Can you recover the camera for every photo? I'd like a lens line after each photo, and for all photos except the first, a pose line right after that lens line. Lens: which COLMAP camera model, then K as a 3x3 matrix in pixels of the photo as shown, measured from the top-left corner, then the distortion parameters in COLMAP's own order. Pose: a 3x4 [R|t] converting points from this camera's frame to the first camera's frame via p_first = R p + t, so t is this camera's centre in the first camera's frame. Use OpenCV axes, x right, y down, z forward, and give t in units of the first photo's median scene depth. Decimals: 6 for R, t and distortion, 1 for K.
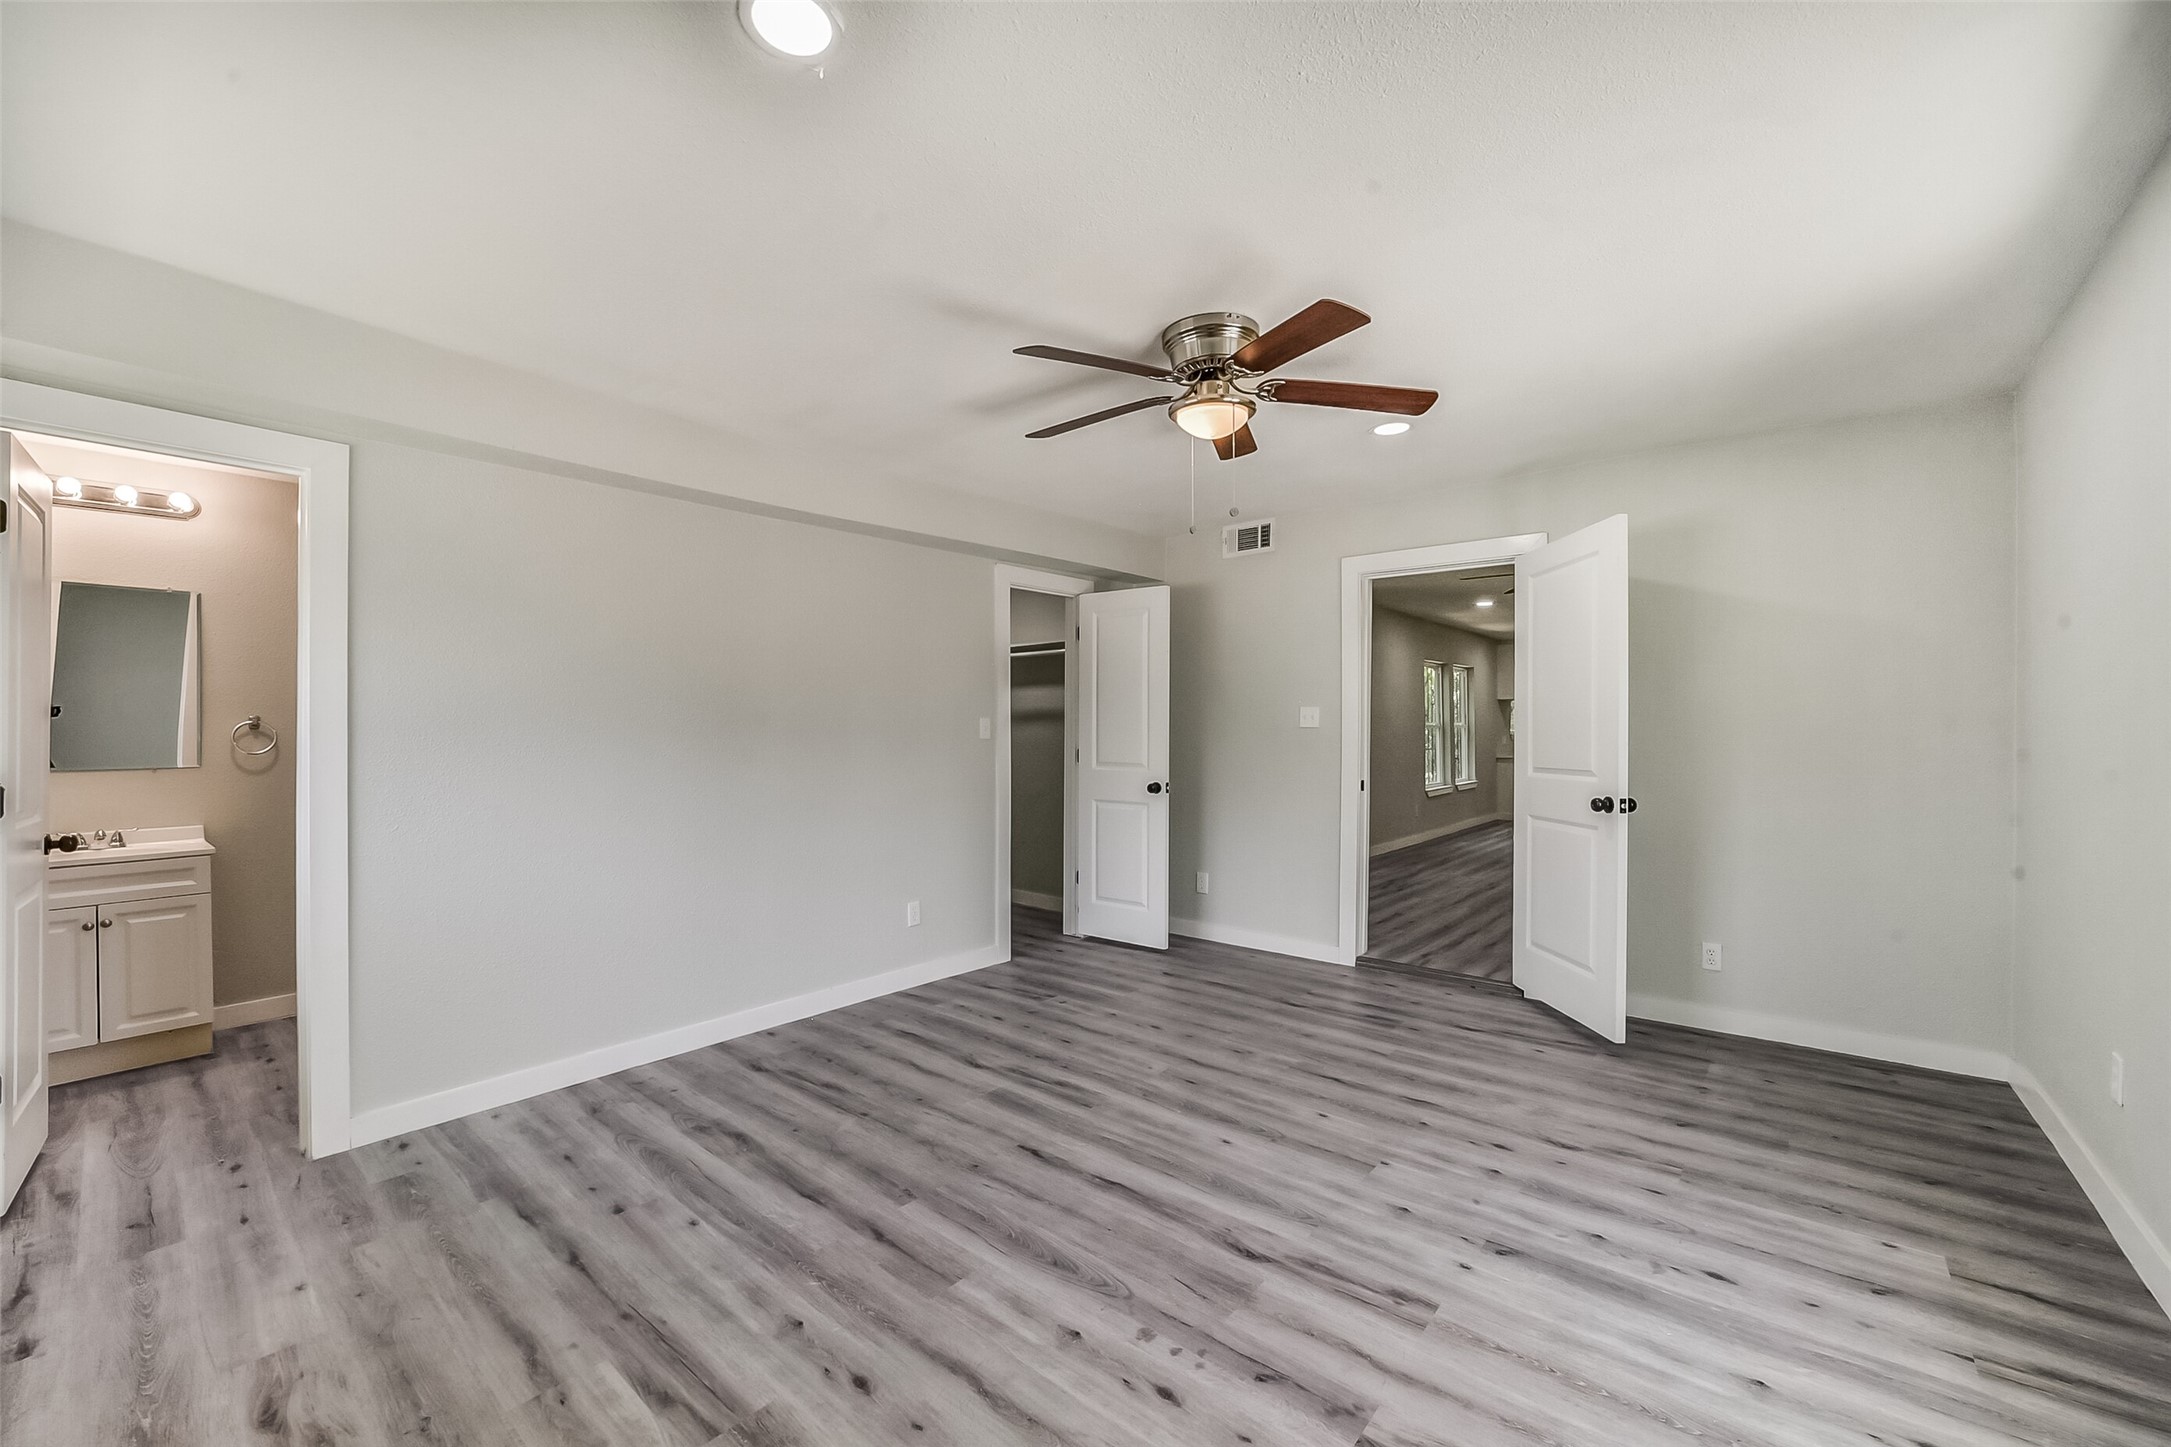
lens RADIAL K [[859.9, 0, 1100.8], [0, 859.9, 738.8], [0, 0, 1]] dist [-0.019223, 0.002925]
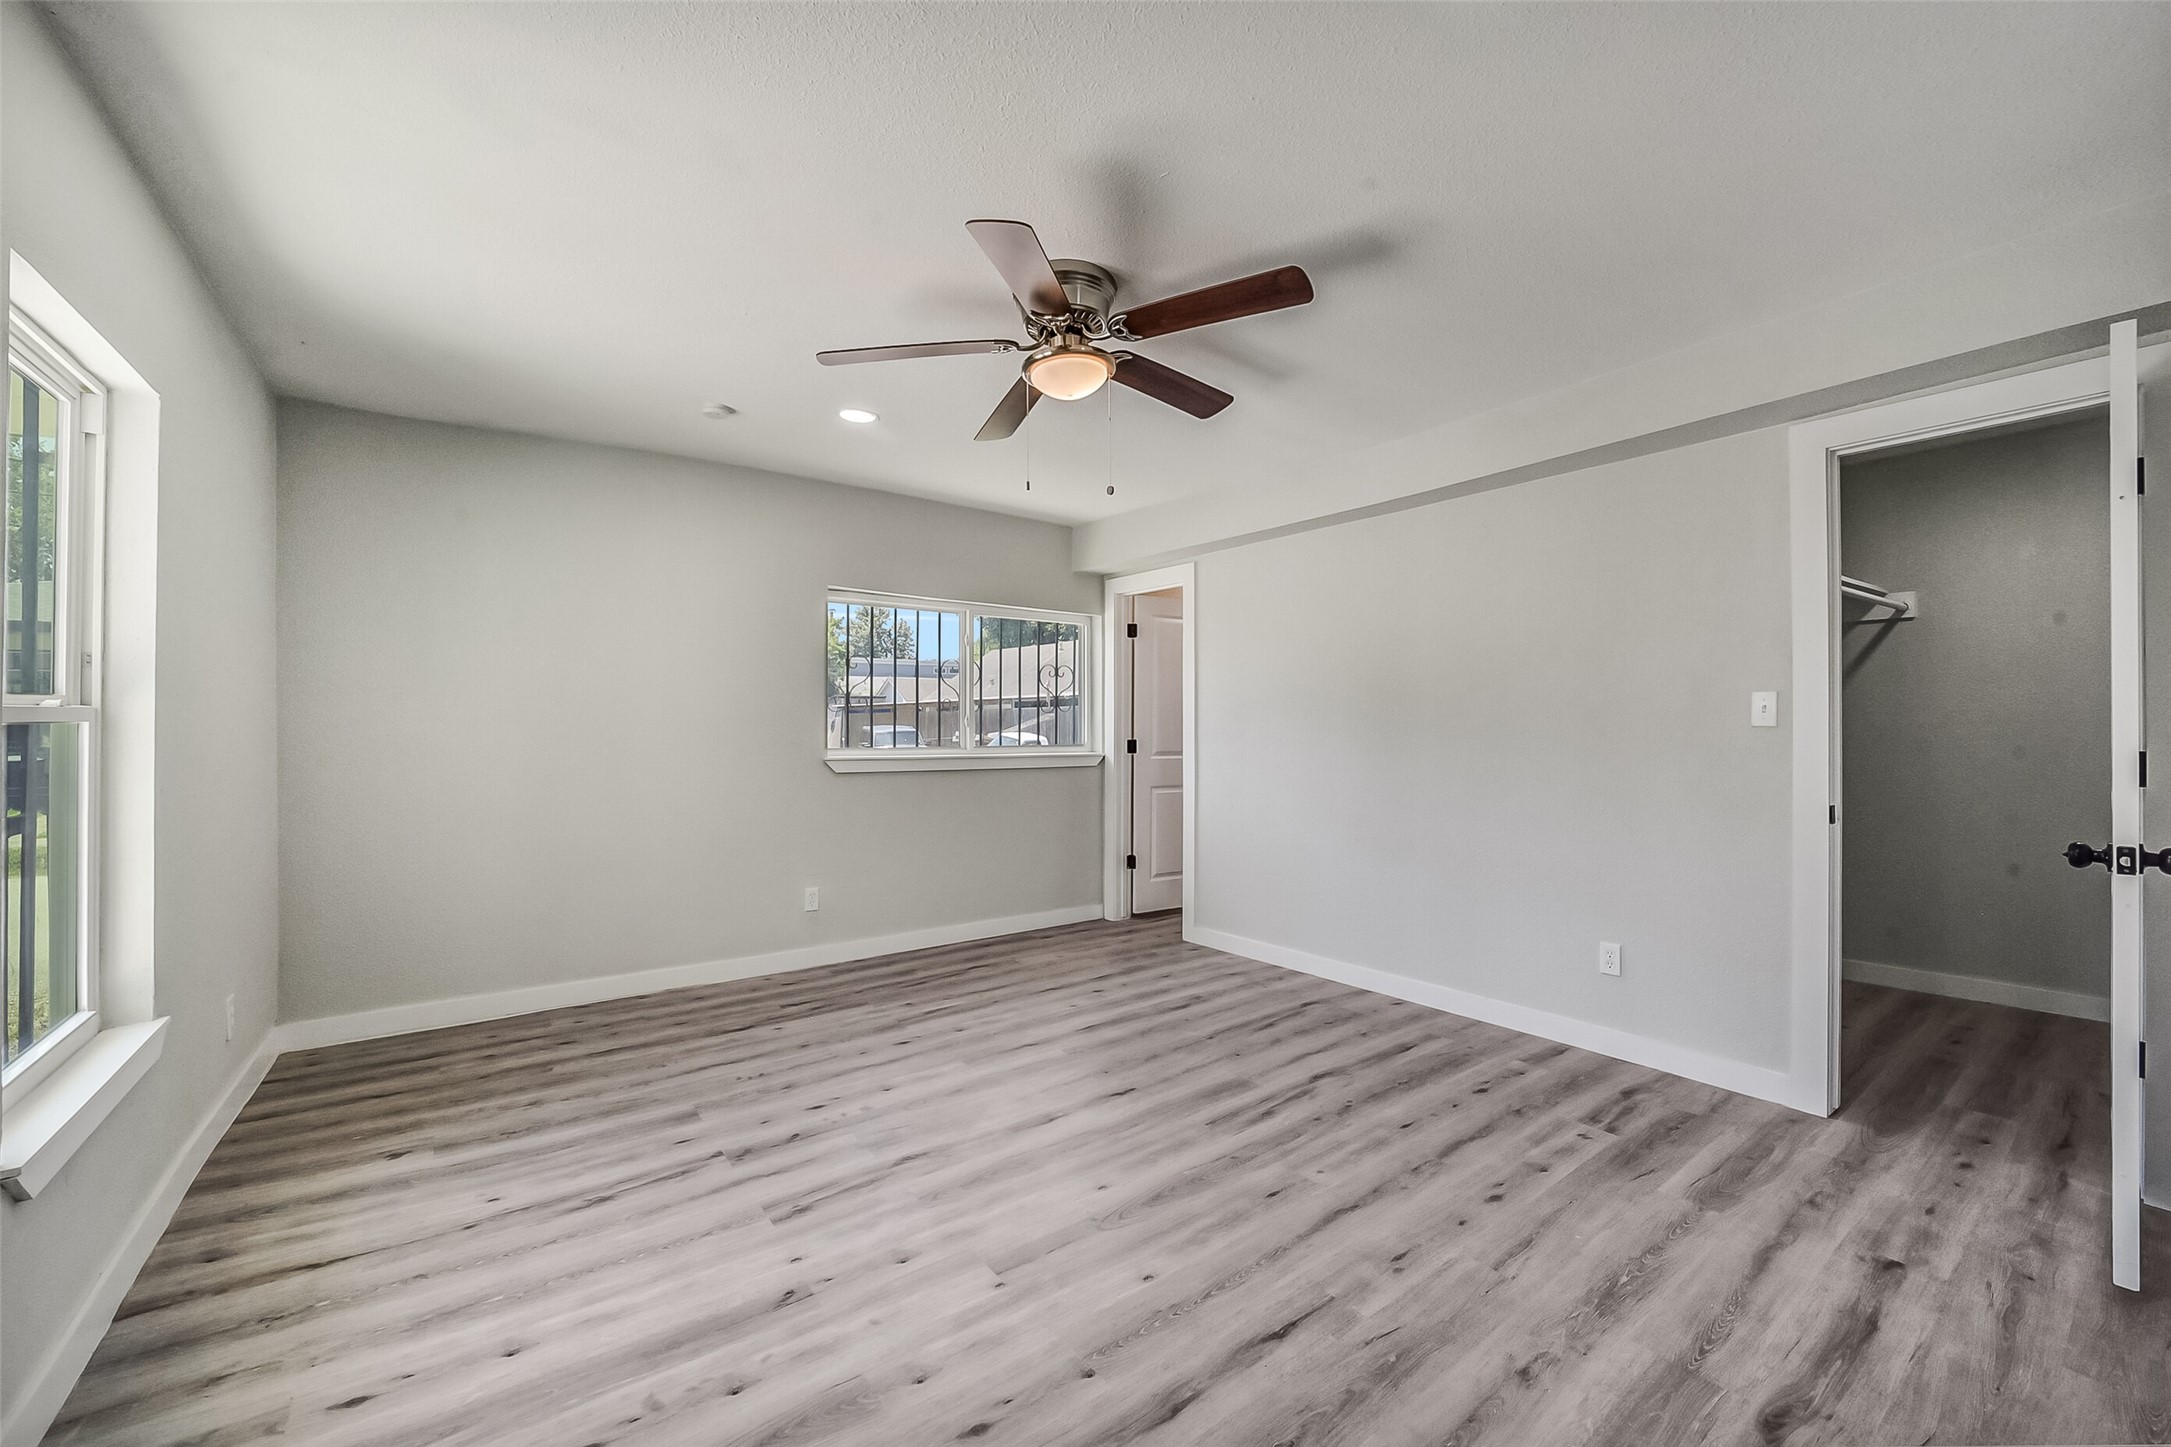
lens RADIAL K [[859.9, 0, 1085.4], [0, 859.9, 724.5], [0, 0, 1]] dist [-0.019223, 0.002925]
pose [[-0.238971, 0.001939, -0.971025, 0.903999], [0.000455, 0.999998, 0.001885, -0.003776], [0.971027, 0.000008, -0.238971, 1.079522]]
